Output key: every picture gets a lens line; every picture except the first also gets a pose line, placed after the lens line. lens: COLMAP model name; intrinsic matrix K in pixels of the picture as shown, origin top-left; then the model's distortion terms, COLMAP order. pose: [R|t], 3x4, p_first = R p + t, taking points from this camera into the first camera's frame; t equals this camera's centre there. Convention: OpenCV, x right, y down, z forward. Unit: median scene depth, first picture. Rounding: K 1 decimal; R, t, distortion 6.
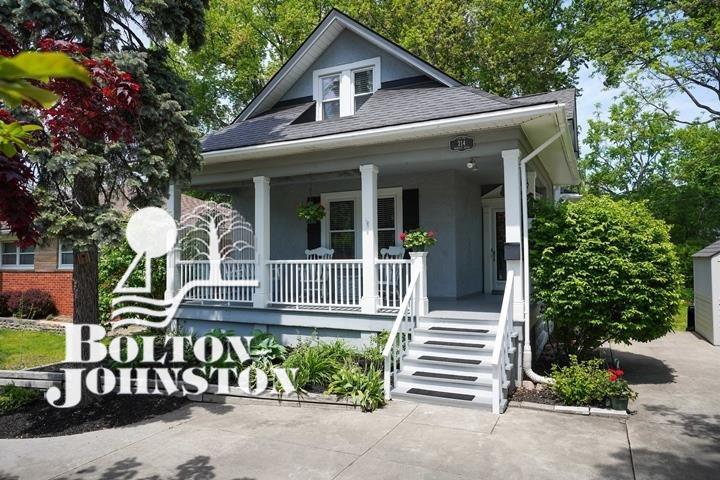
lens RADIAL K [[487.5, 0, 357.8], [0, 487.5, 238.3], [0, 0, 1]] dist [0.001402, 0.006110]
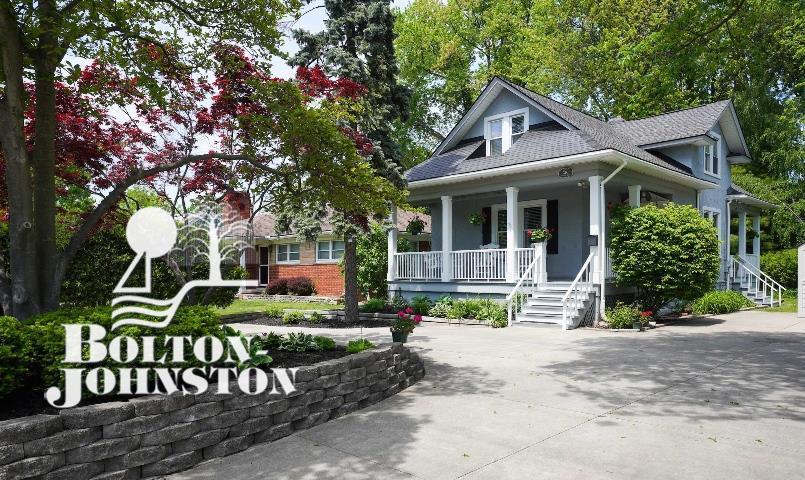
lens RADIAL K [[574.8, 0, 412.8], [0, 574.8, 281.4], [0, 0, 1]] dist [0.001348, -0.003142]
pose [[0.950229, 0.009442, -0.311408, 0.276695], [0.008160, 0.998443, 0.055173, 0.041585], [0.311444, -0.054968, 0.948673, -0.786768]]
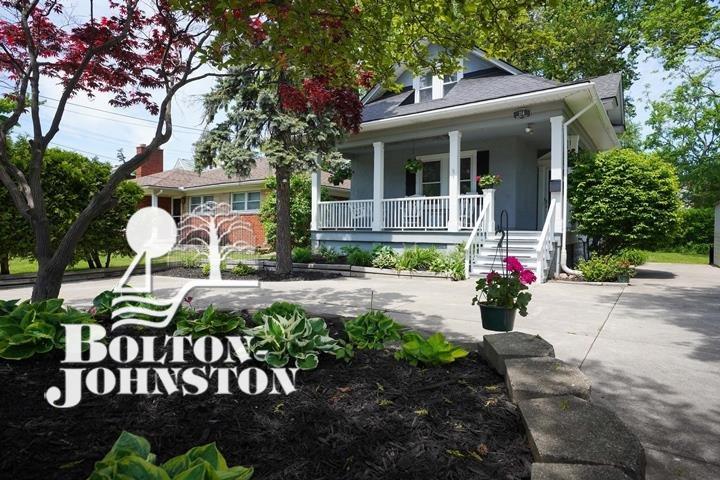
lens RADIAL K [[425.0, 0, 356.2], [0, 425.0, 237.2], [0, 0, 1]] dist [0.006556, -0.000931]
pose [[0.986415, 0.019630, -0.163096, -0.052390], [-0.011595, 0.998678, 0.050074, 0.100434], [0.163864, -0.047503, 0.985339, -0.303371]]
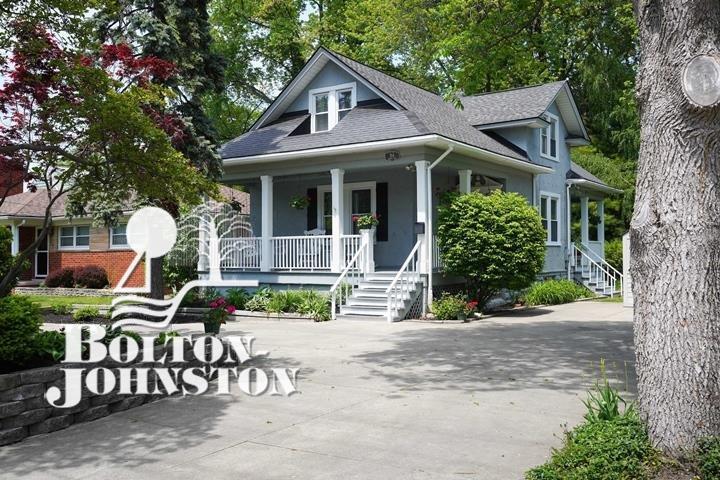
lens RADIAL K [[720.3, 0, 358.8], [0, 720.3, 238.1], [0, 0, 1]] dist [-0.009210, 0.000000]
pose [[0.990282, 0.001550, -0.139063, 0.354636], [0.000062, 0.999933, 0.011585, 0.025972], [0.139072, -0.011481, 0.990216, -1.005031]]
